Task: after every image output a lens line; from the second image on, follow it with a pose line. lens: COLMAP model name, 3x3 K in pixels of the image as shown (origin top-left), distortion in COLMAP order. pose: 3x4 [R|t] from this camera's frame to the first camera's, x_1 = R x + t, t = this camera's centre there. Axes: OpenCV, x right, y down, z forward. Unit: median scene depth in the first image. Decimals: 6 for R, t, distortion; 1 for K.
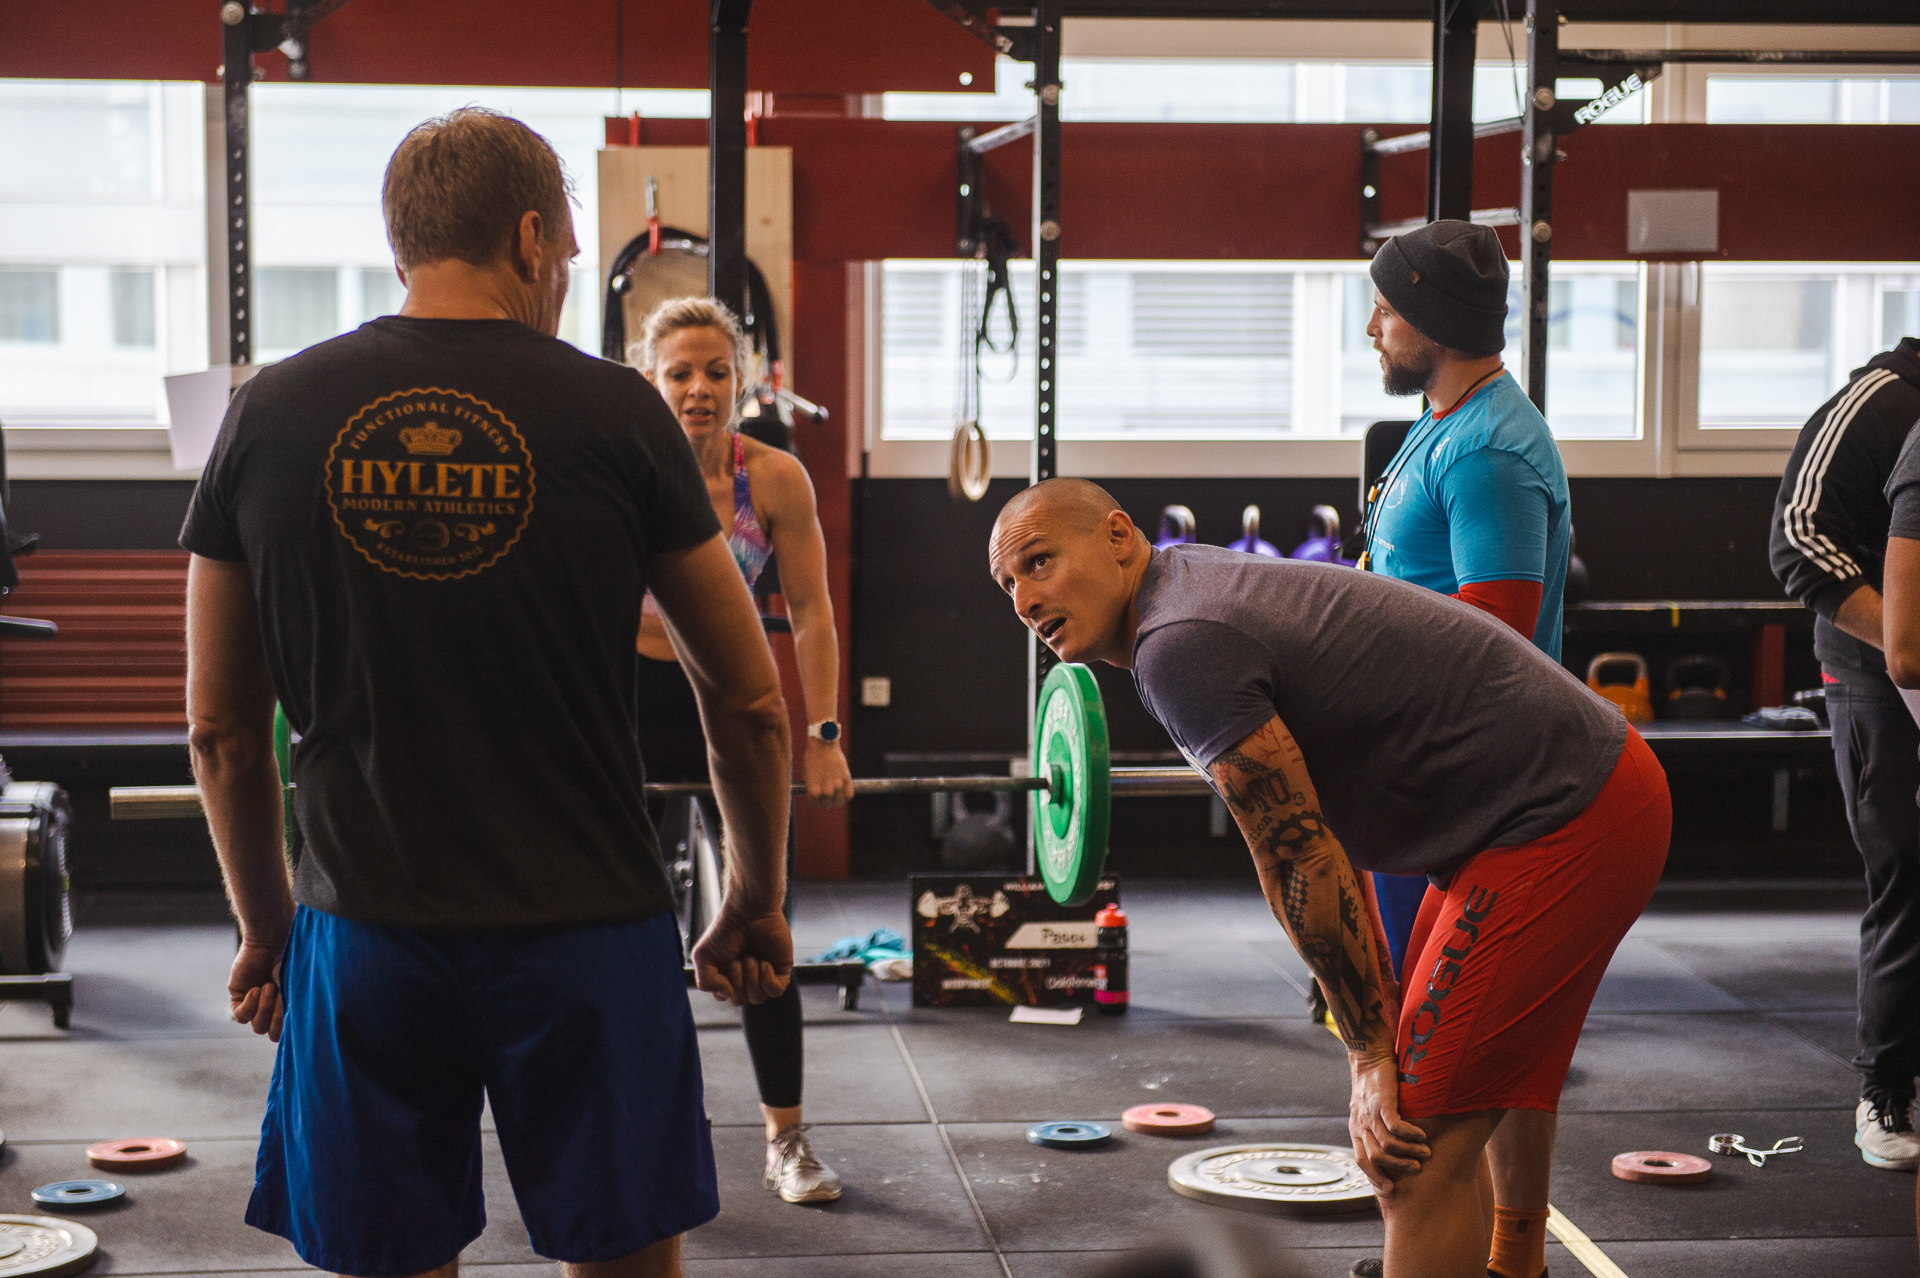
lens RADIAL K [[3797.9, 0, 960.2], [0, 3797.9, 637.0], [0, 0, 1]] dist [0.159752, 0.000000]
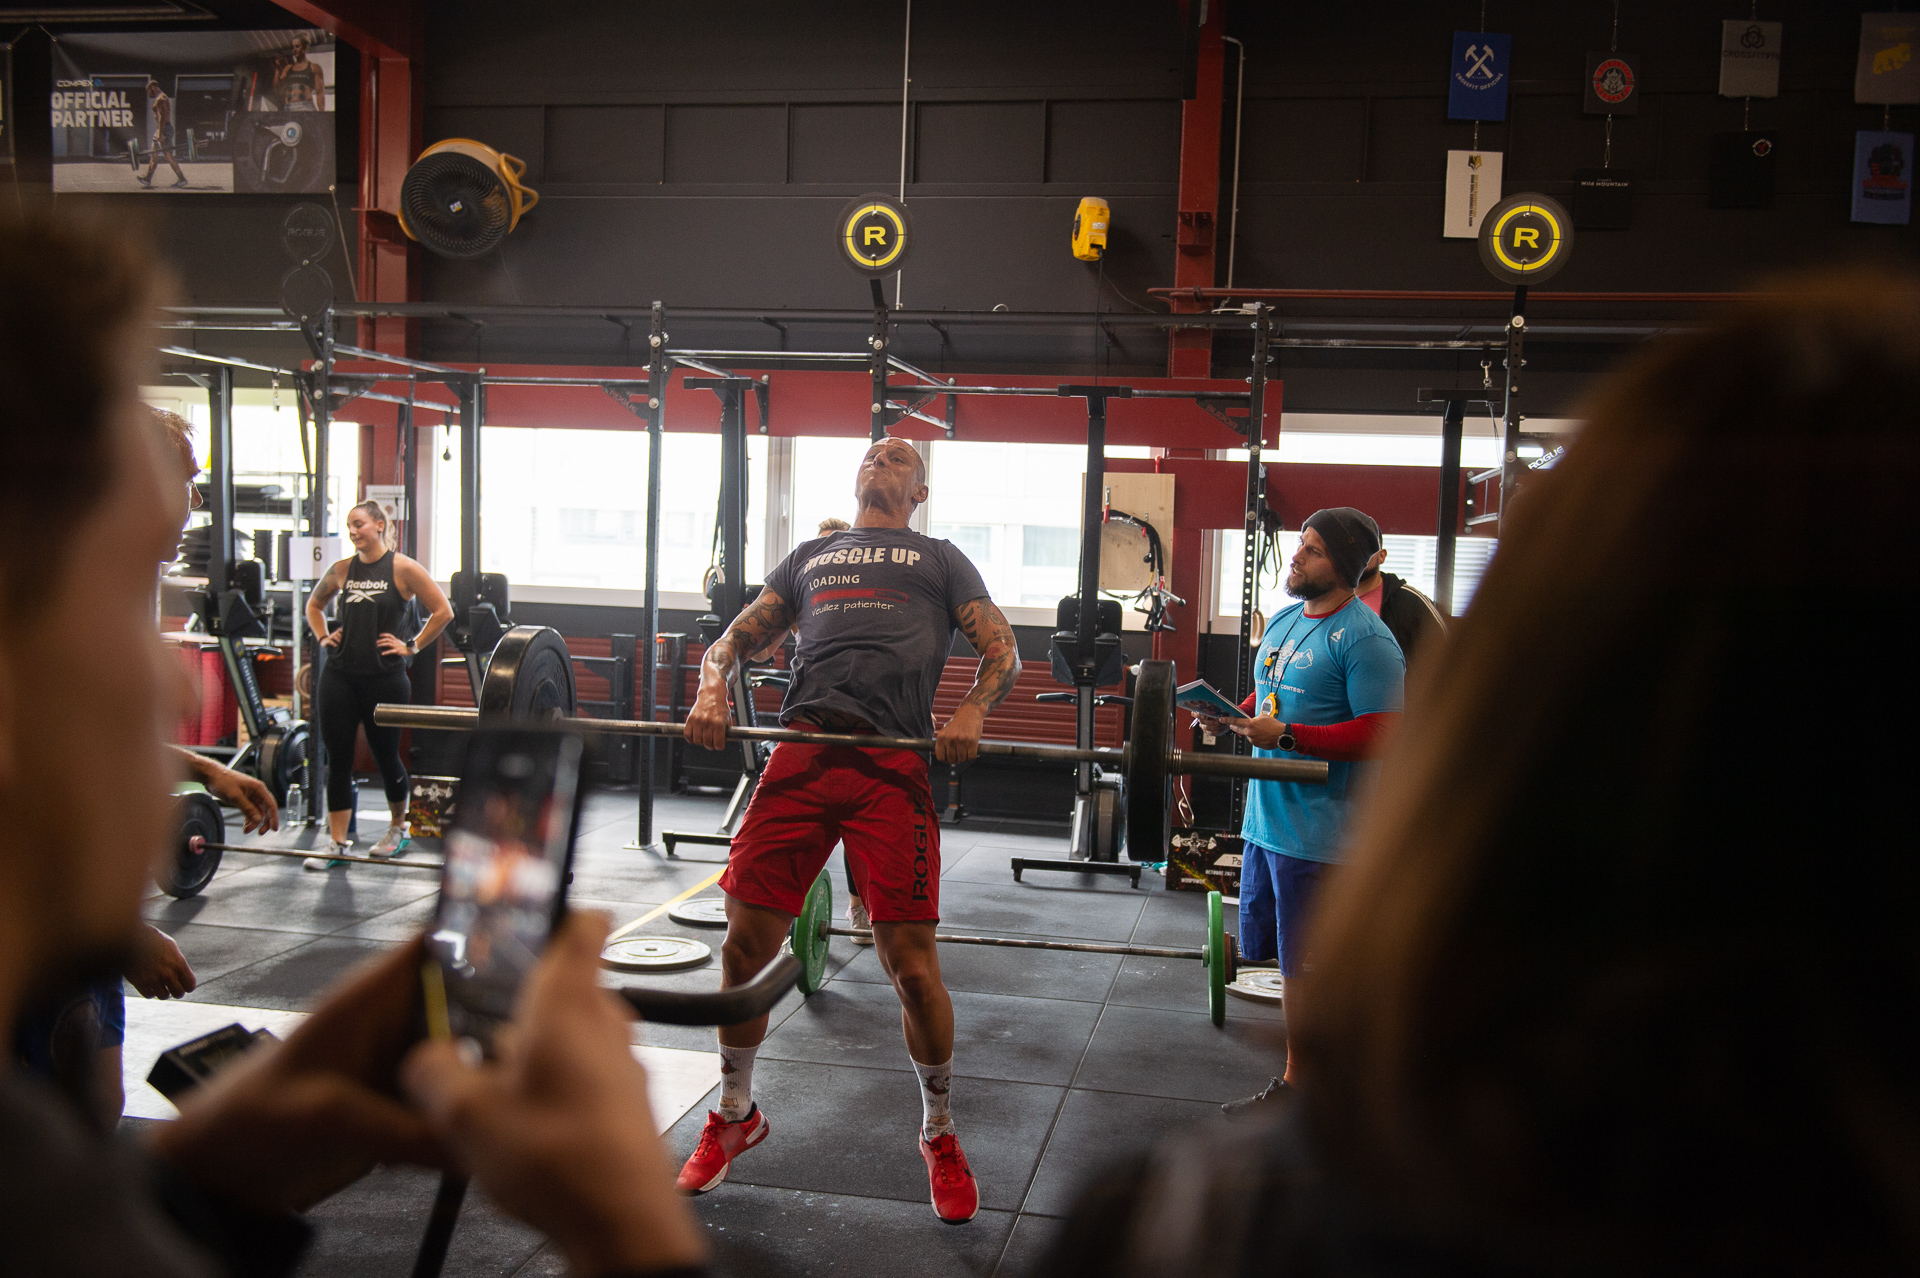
lens RADIAL K [[1819.0, 0, 959.2], [0, 1819.0, 656.2], [0, 0, 1]] dist [0.040719, 0.000000]
pose [[0.956892, 0.050763, -0.285972, 0.155131], [-0.059338, 0.998009, -0.021394, -0.000929], [0.284317, 0.037440, 0.957999, 0.020808]]
